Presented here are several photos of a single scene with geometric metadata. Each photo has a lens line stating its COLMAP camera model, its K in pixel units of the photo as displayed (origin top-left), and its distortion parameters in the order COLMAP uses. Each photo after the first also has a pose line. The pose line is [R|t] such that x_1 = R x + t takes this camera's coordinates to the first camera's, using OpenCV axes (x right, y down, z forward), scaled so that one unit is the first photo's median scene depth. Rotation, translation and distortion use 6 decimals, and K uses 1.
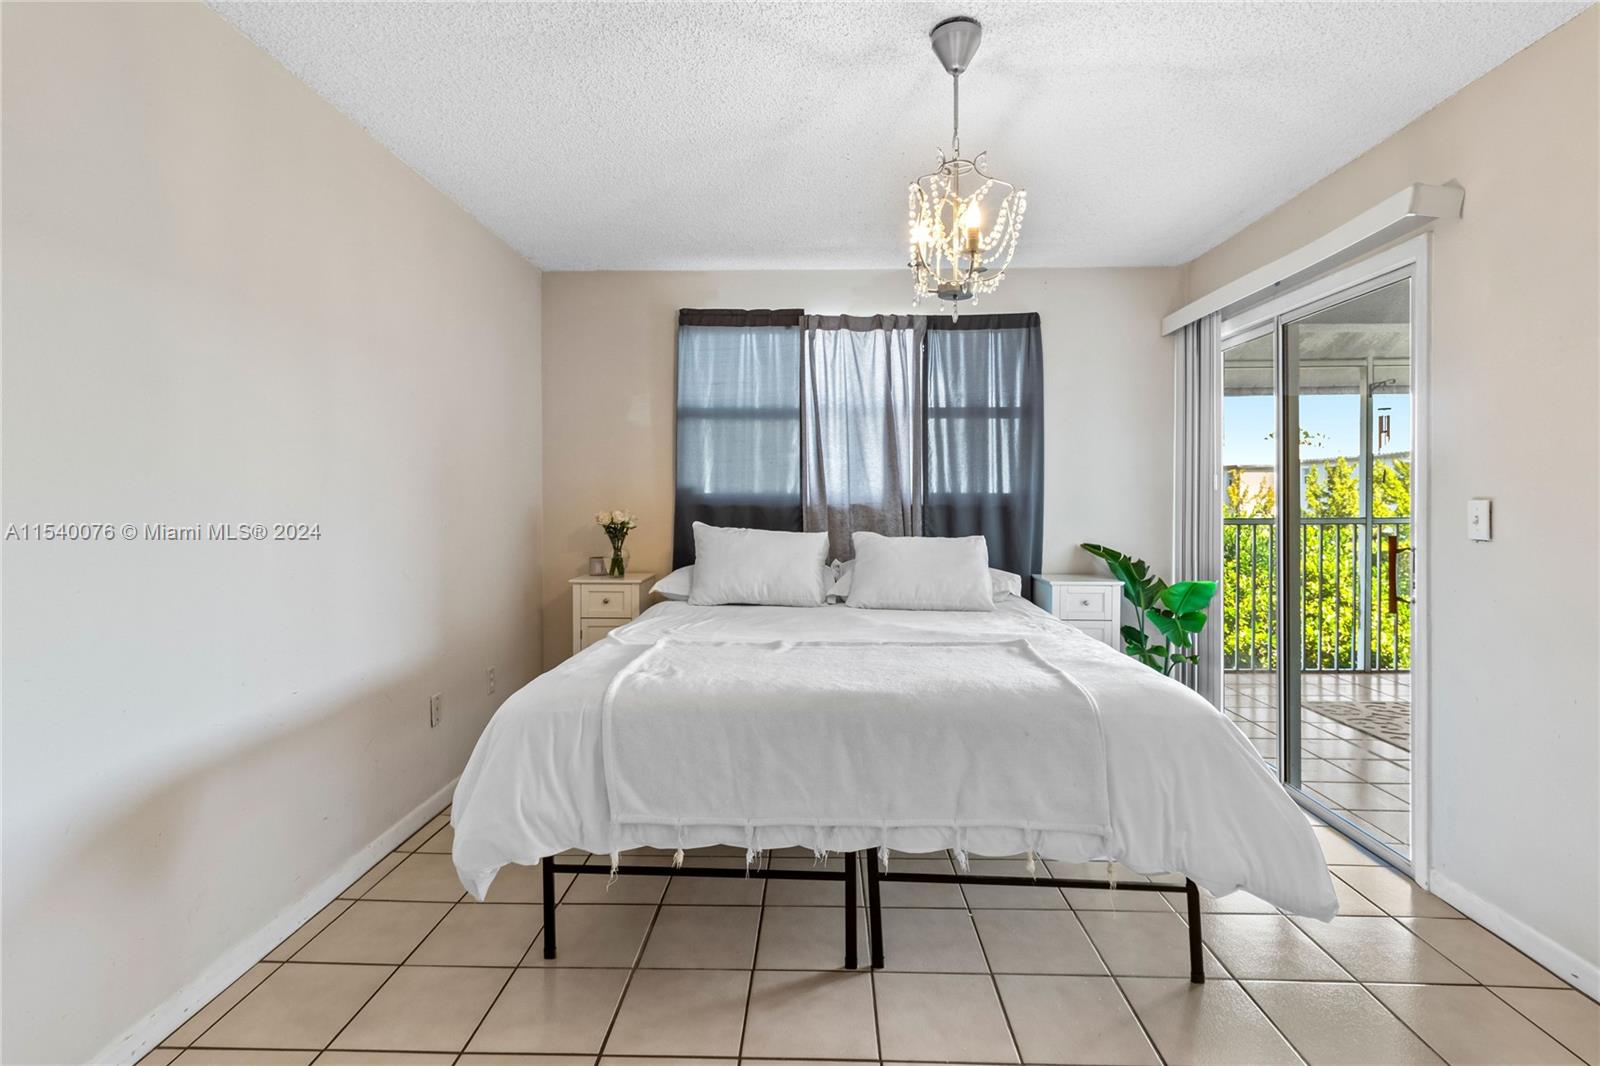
lens RADIAL K [[756.2, 0, 807.7], [0, 756.2, 497.4], [0, 0, 1]] dist [-0.000594, 0.000083]
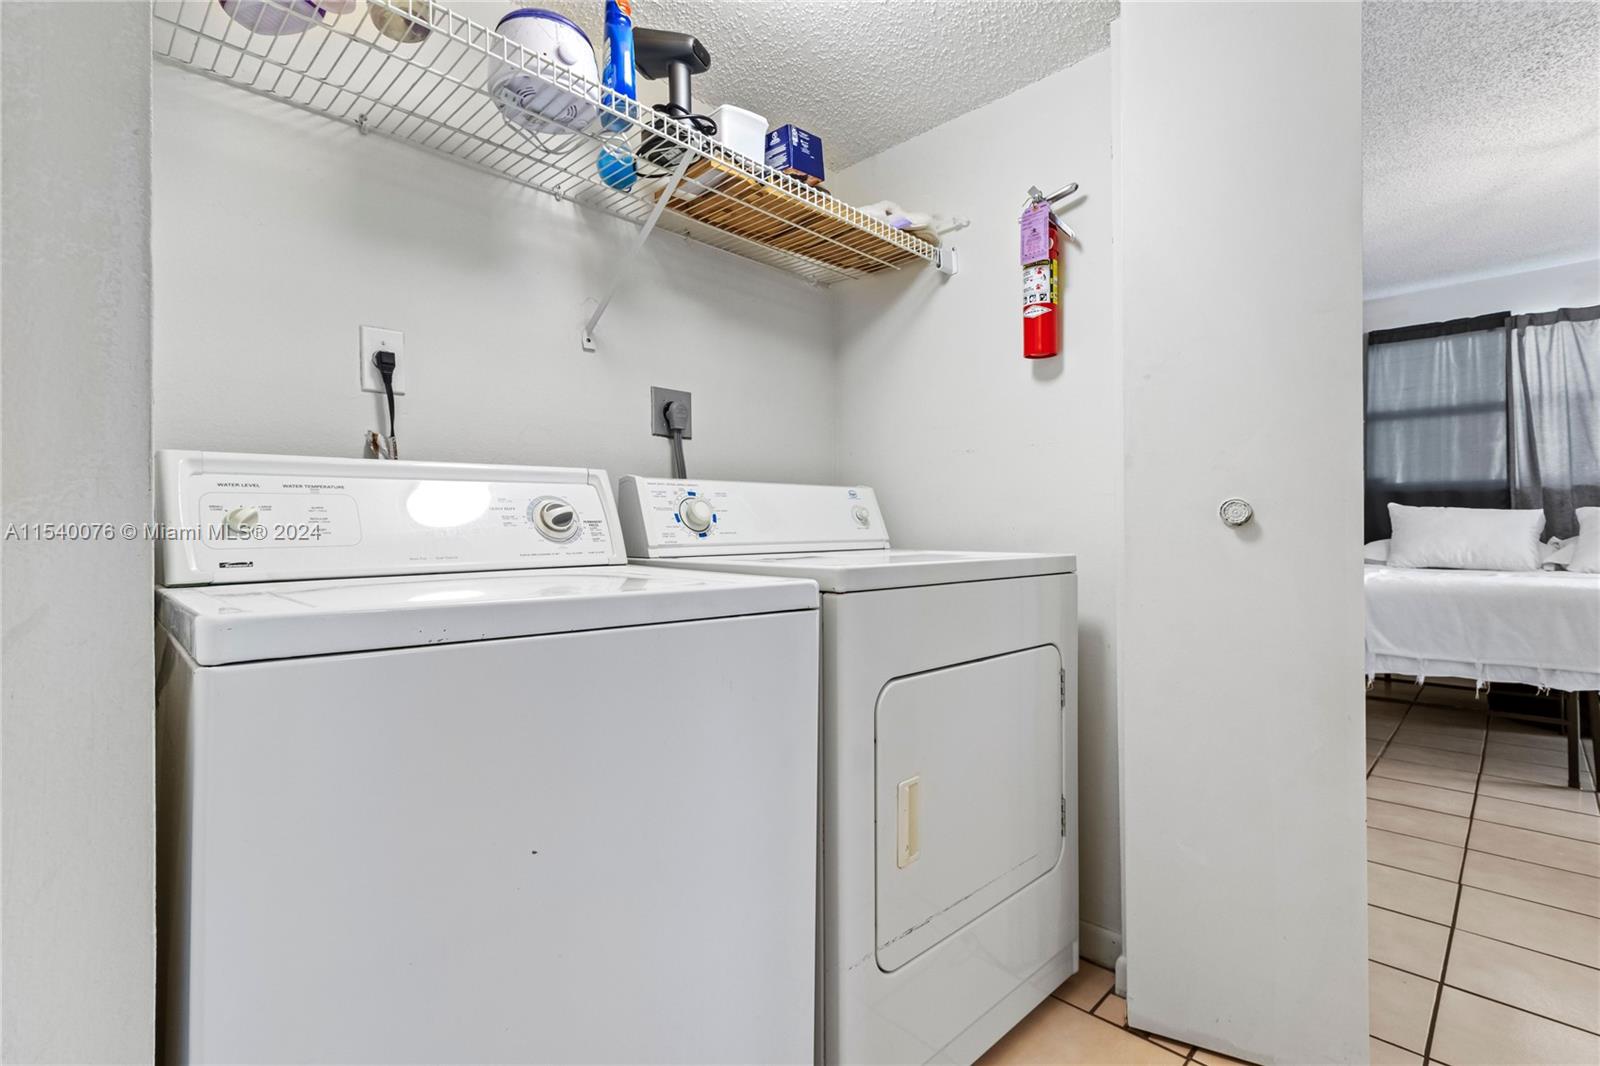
lens RADIAL K [[750.6, 0, 797.4], [0, 750.6, 528.6], [0, 0, 1]] dist [0.002294, 0.001010]
pose [[0.732852, -0.007435, -0.680348, -0.023016], [0.004808, 0.999972, -0.005749, 0.072443], [0.680371, 0.000942, 0.732867, -0.527259]]
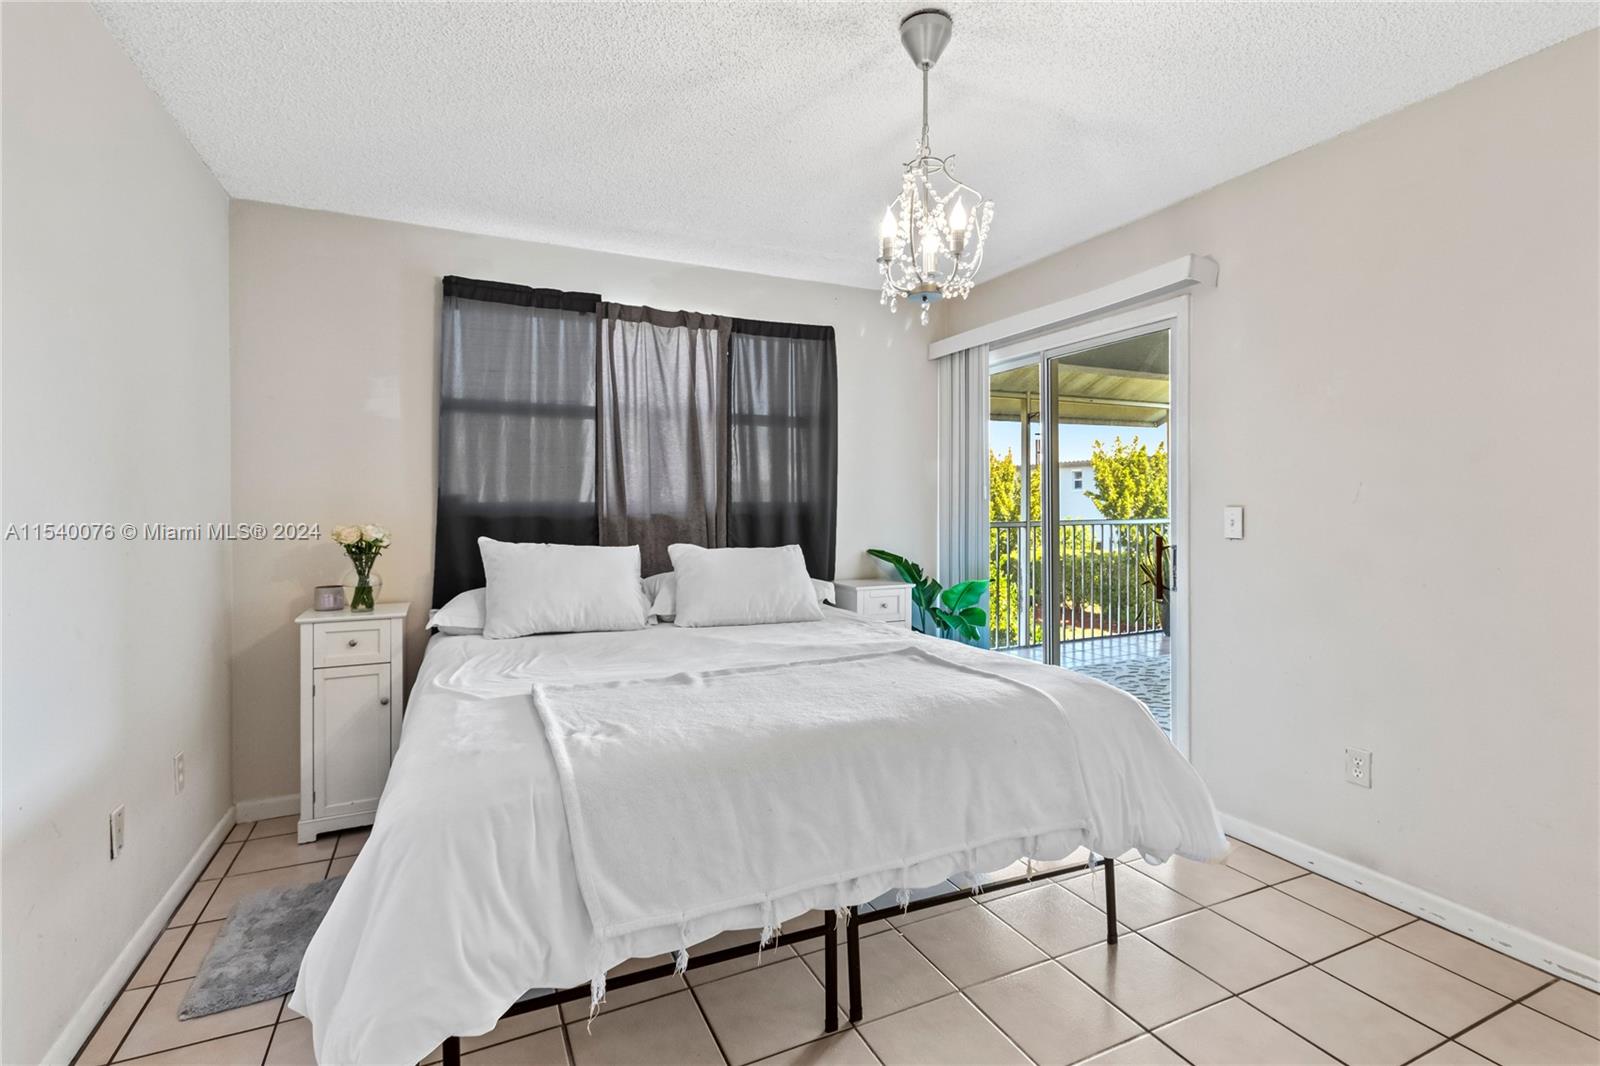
lens RADIAL K [[745.1, 0, 800.1], [0, 745.1, 503.3], [0, 0, 1]] dist [0.001712, 0.000130]
pose [[0.892431, -0.001756, 0.451180, -0.194642], [0.003382, 0.999990, -0.002797, -0.001078], [-0.451171, 0.004022, 0.892428, 0.115403]]
